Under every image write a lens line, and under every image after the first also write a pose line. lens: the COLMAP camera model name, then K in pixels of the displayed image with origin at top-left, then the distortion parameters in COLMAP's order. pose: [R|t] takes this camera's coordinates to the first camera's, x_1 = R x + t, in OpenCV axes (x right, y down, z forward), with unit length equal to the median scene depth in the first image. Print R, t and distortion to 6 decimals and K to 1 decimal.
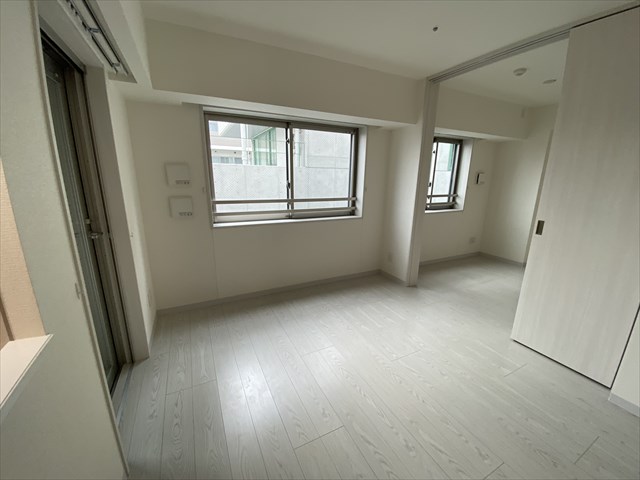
lens RADIAL K [[255.9, 0, 320.0], [0, 255.9, 240.0], [0, 0, 1]] dist [0.000494, -0.000054]
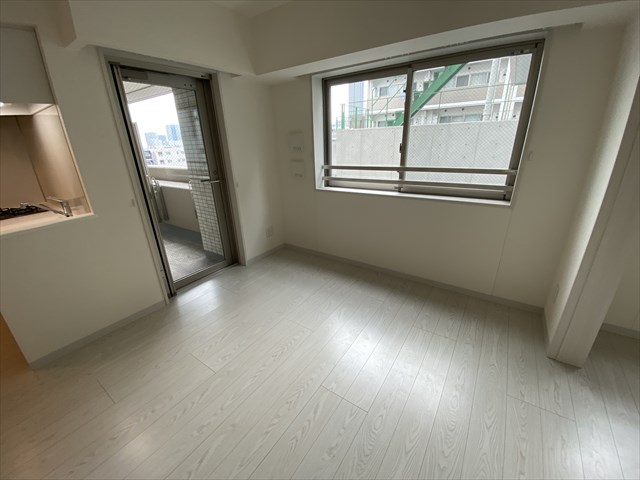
lens RADIAL K [[258.6, 0, 321.8], [0, 258.6, 242.4], [0, 0, 1]] dist [0.000345, -0.000160]
pose [[0.485369, 0.284230, -0.826819, 0.583566], [-0.174103, 0.958164, 0.227177, -0.085257], [0.856799, 0.033687, 0.514548, 0.424995]]
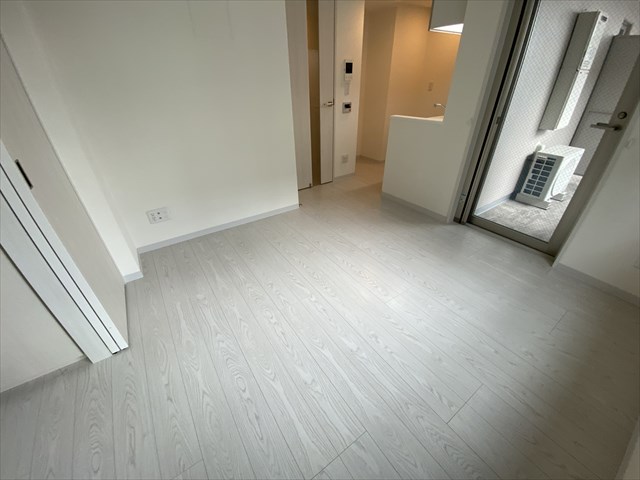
lens RADIAL K [[258.6, 0, 321.8], [0, 258.6, 242.4], [0, 0, 1]] dist [0.000345, -0.000160]
pose [[-0.990339, 0.069121, -0.120209, 0.264766], [-0.039853, 0.688448, 0.724190, -0.238003], [0.132815, 0.721985, -0.679042, 1.089139]]
